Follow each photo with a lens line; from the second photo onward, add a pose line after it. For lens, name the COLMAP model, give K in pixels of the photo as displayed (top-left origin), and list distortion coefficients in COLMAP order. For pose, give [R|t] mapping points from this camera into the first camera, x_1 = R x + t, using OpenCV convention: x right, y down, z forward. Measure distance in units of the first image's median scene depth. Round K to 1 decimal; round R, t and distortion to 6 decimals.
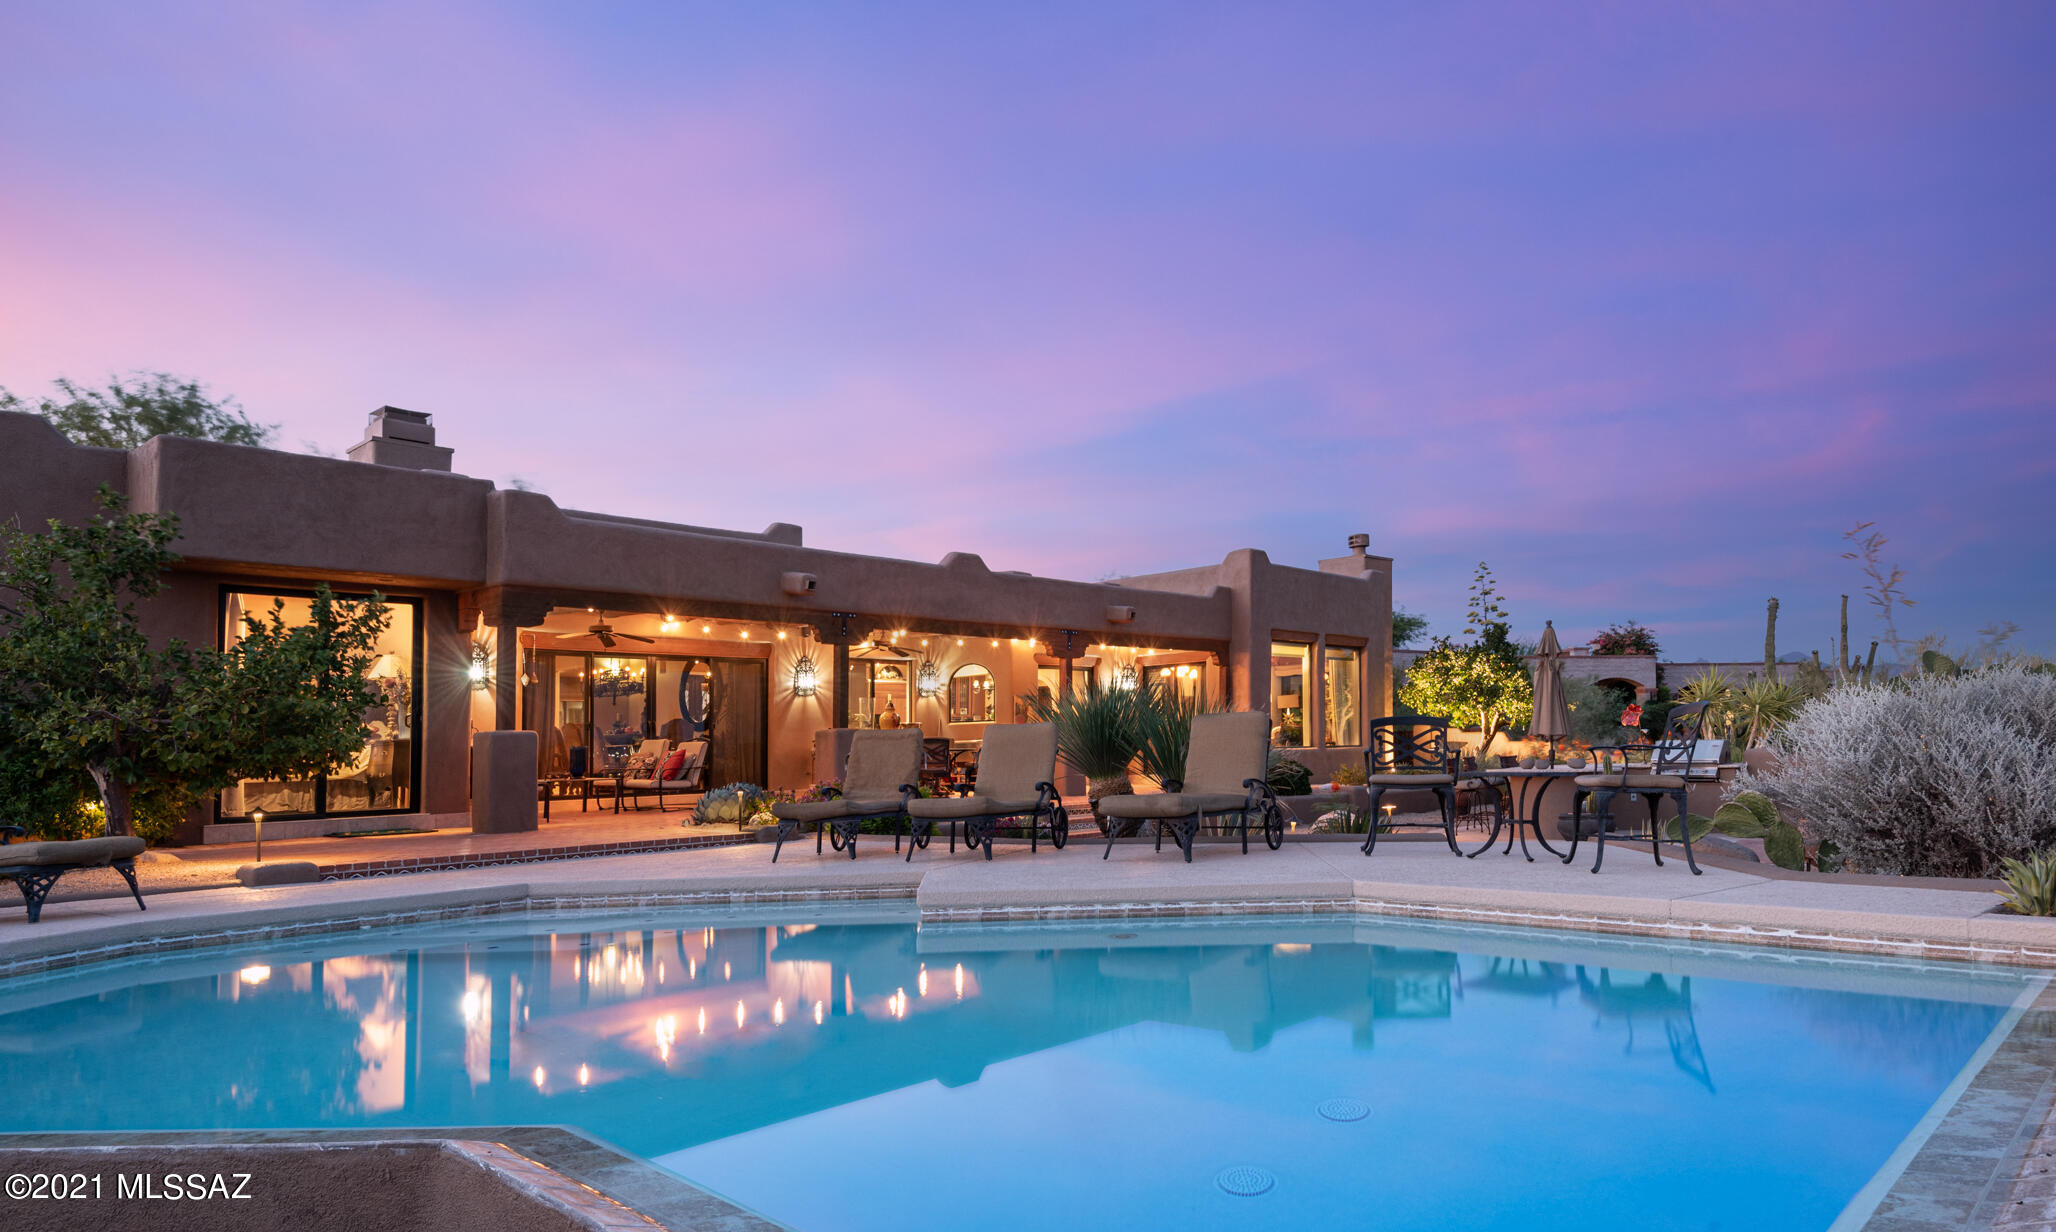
lens RADIAL K [[1241.6, 0, 1076.1], [0, 1241.6, 612.8], [0, 0, 1]] dist [0.004690, 0.000474]
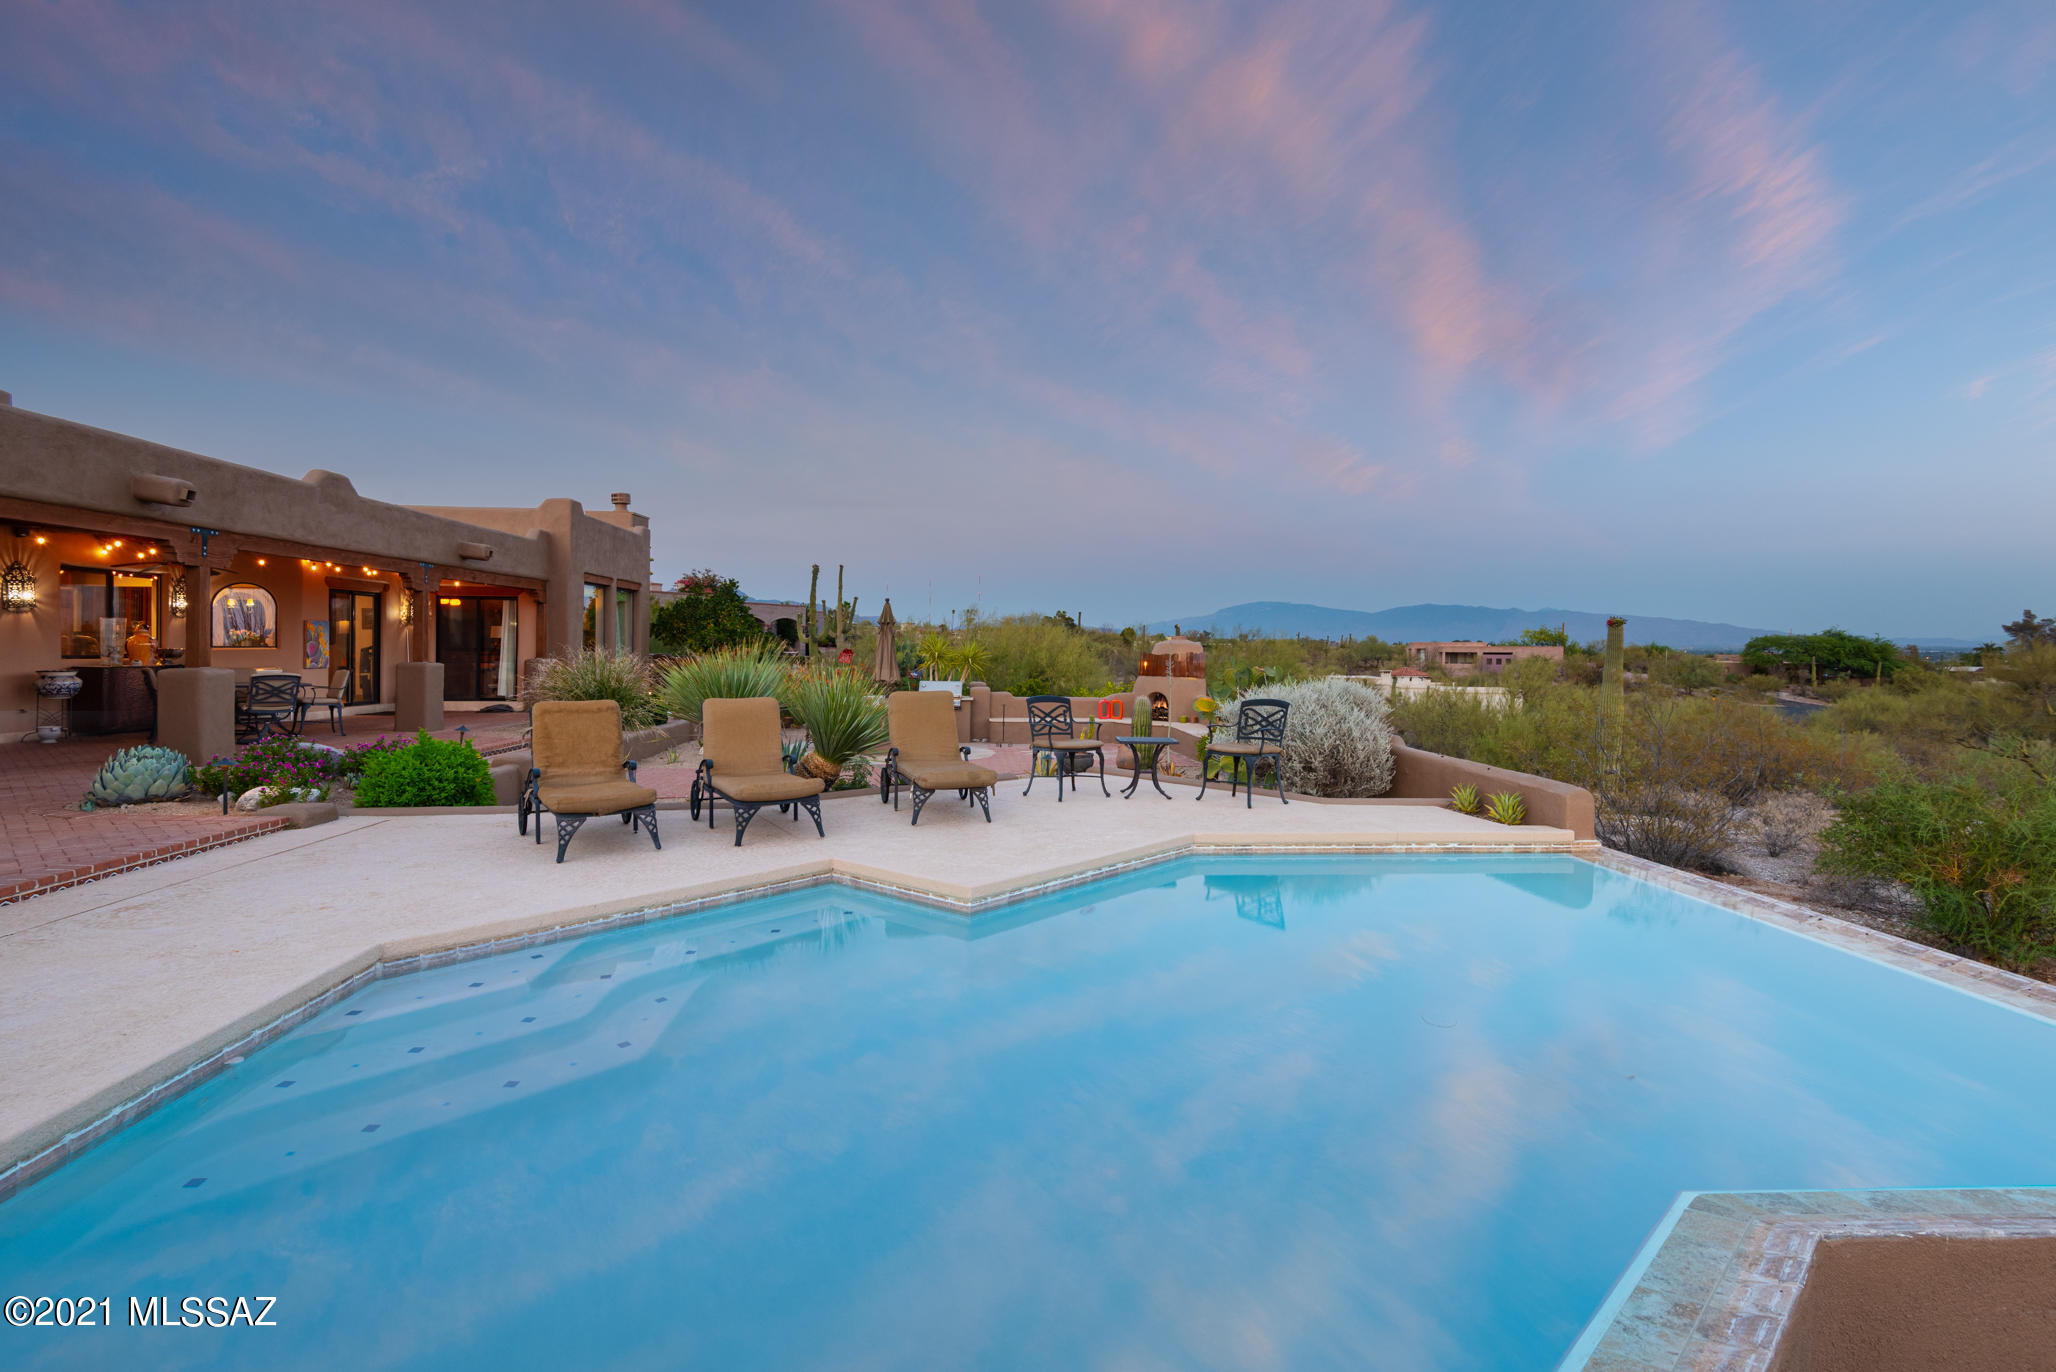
lens RADIAL K [[938.7, 0, 1027.2], [0, 938.7, 625.7], [0, 0, 1]] dist [0.015680, -0.011398]
pose [[0.680574, 0.046730, 0.731187, -0.223701], [-0.105251, 0.993849, 0.034449, -0.012699], [-0.725080, -0.100404, 0.681306, 0.130607]]
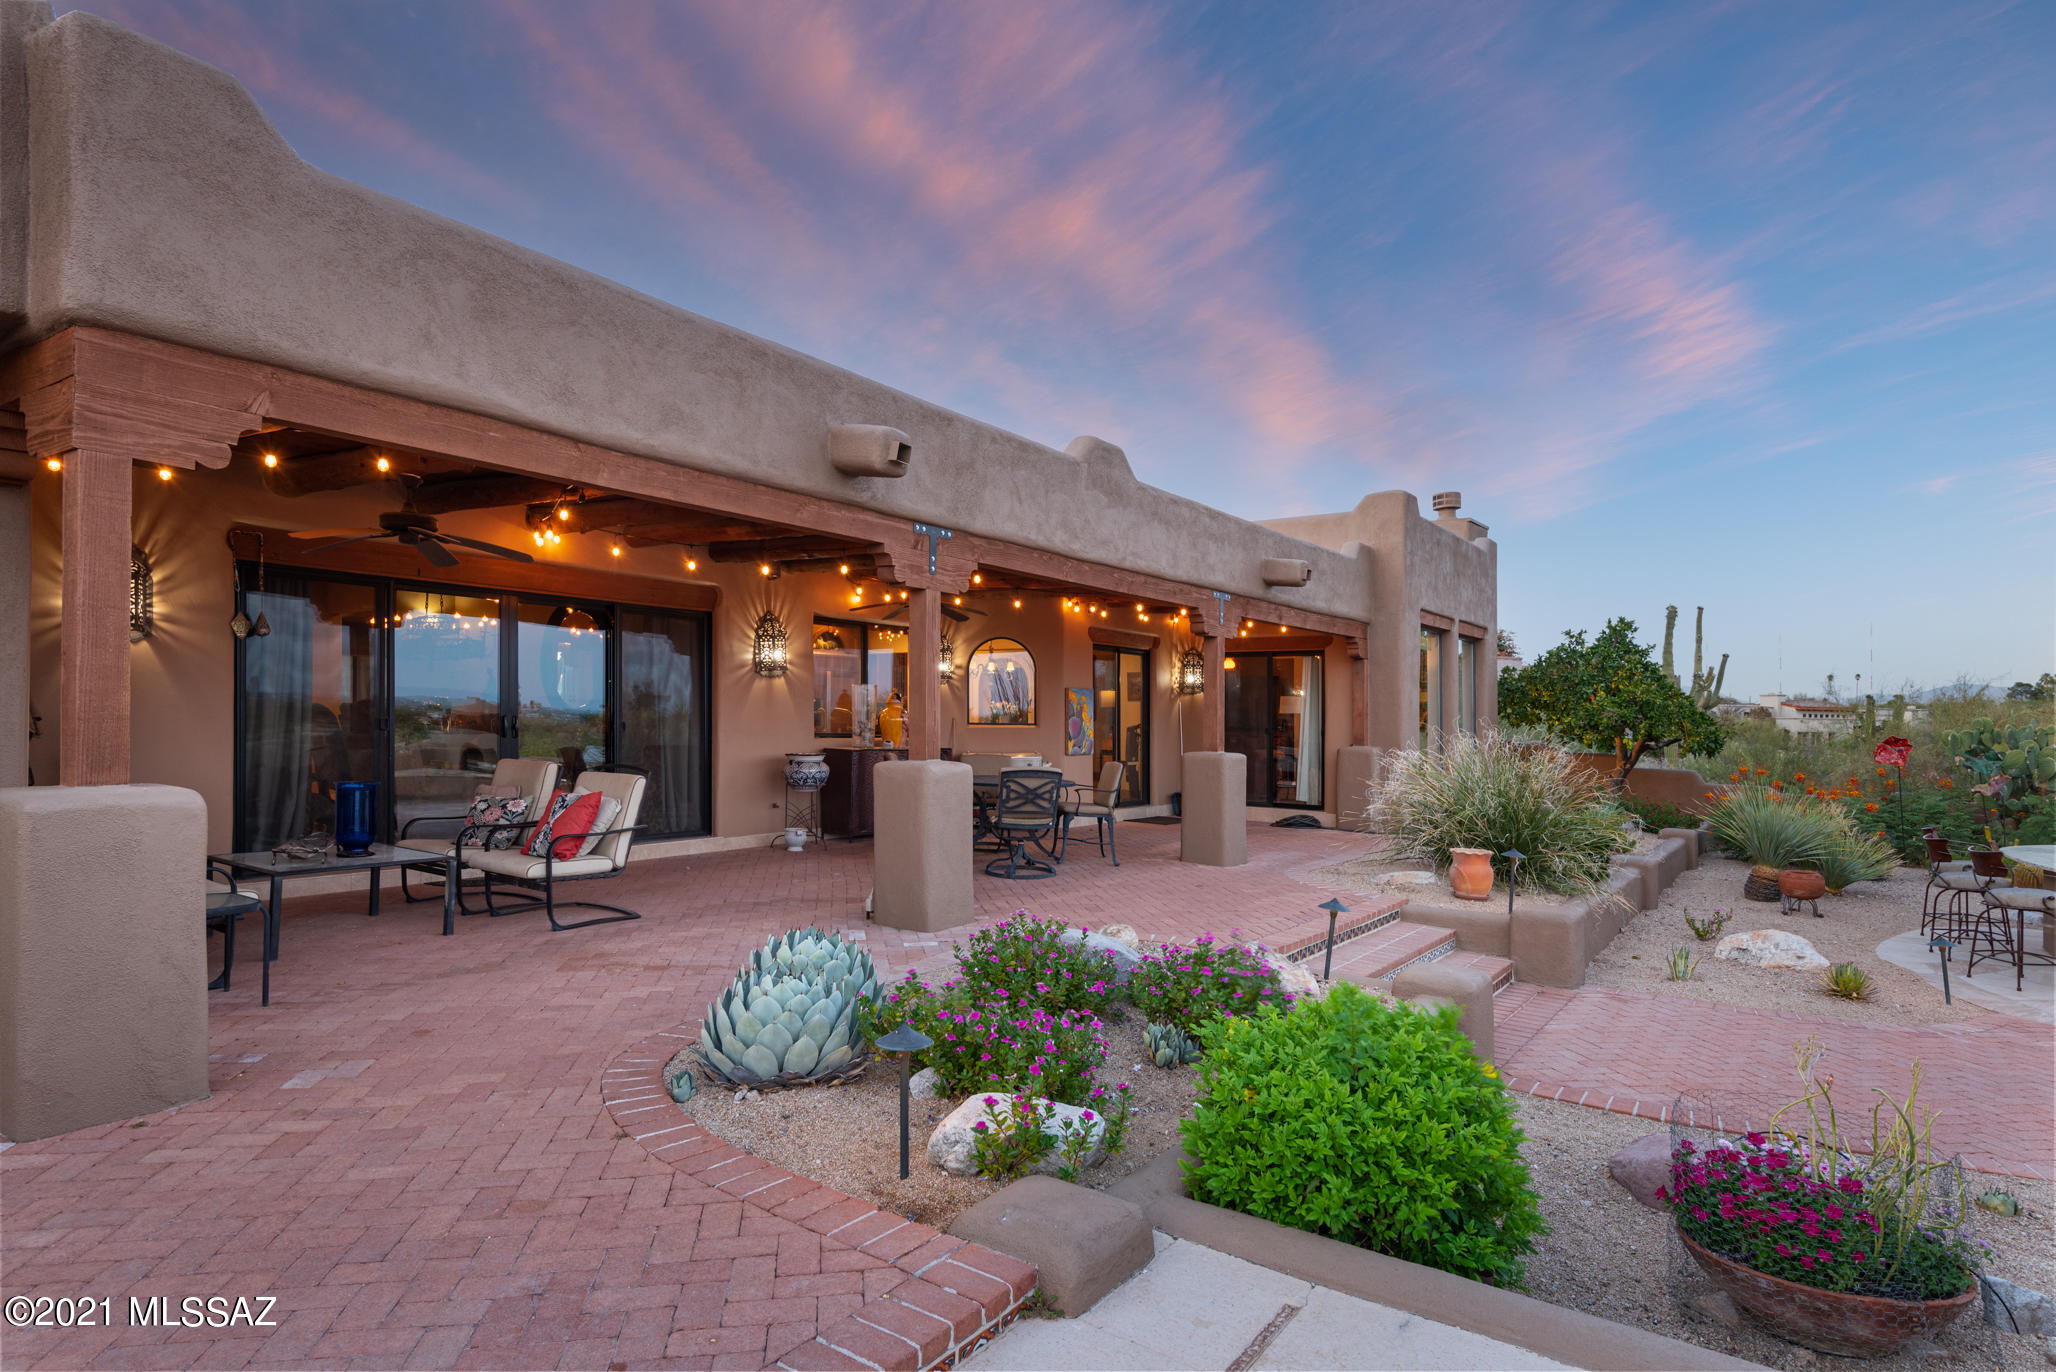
lens RADIAL K [[1117.8, 0, 1019.2], [0, 1117.8, 725.1], [0, 0, 1]] dist [0.038015, 0.000125]
pose [[0.991021, 0.040269, 0.127499, -0.169999], [-0.054975, 0.991958, 0.114005, 0.021302], [-0.121883, -0.119991, 0.985265, 0.450279]]
